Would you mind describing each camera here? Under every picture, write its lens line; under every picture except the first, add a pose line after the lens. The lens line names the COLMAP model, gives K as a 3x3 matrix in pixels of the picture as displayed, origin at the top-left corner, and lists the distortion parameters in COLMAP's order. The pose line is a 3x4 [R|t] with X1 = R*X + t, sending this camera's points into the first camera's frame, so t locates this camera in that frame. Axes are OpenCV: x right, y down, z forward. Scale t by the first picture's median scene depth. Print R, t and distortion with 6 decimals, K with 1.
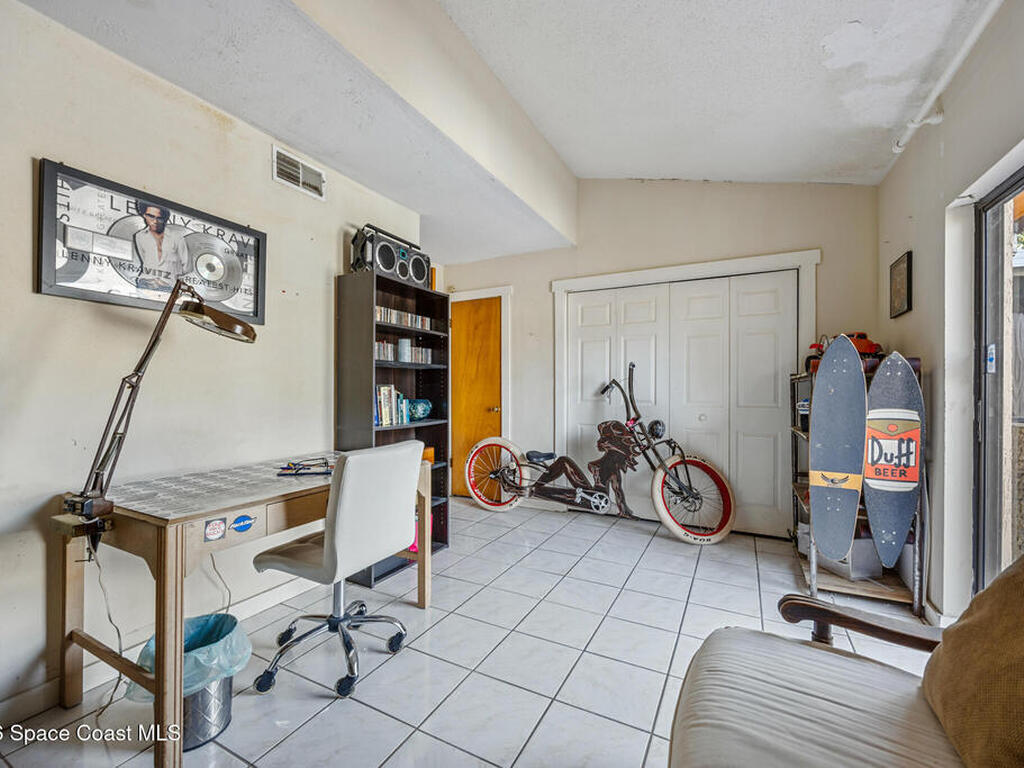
lens RADIAL K [[445.0, 0, 512.0], [0, 445.0, 384.0], [0, 0, 1]] dist [-0.001091, -0.000149]
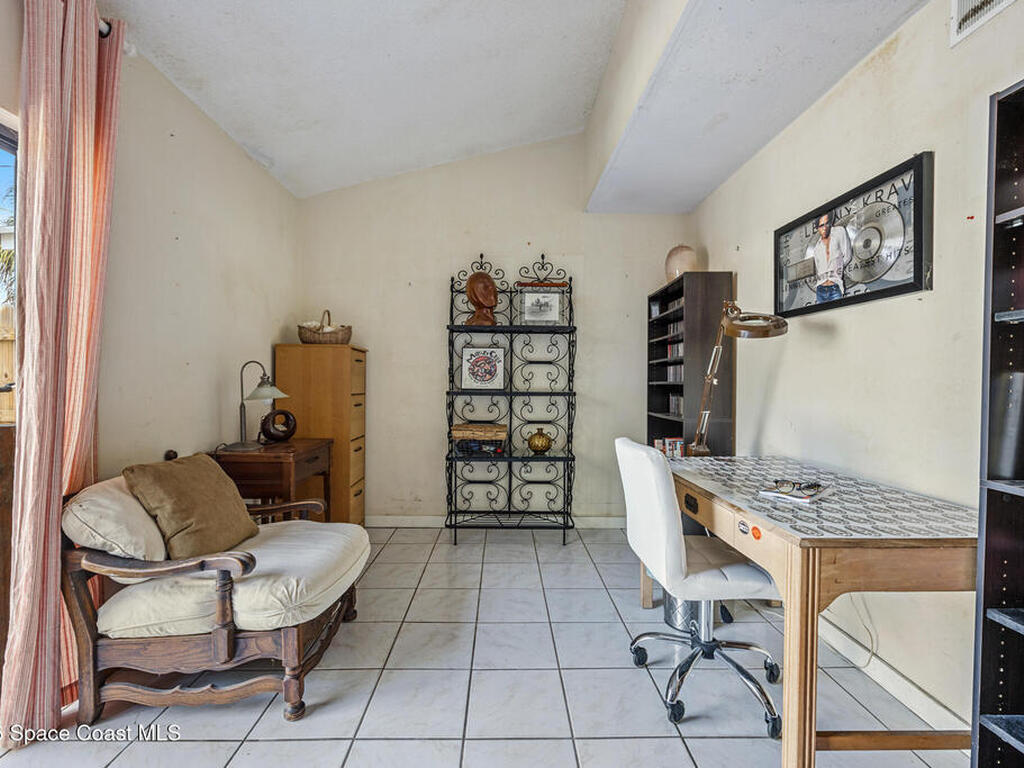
lens RADIAL K [[445.0, 0, 512.0], [0, 445.0, 384.0], [0, 0, 1]] dist [-0.001091, -0.000149]
pose [[-0.879325, -0.006296, -0.476181, 0.362910], [-0.008619, 0.999959, 0.002696, 0.013096], [0.476144, 0.006475, -0.879343, 1.557503]]
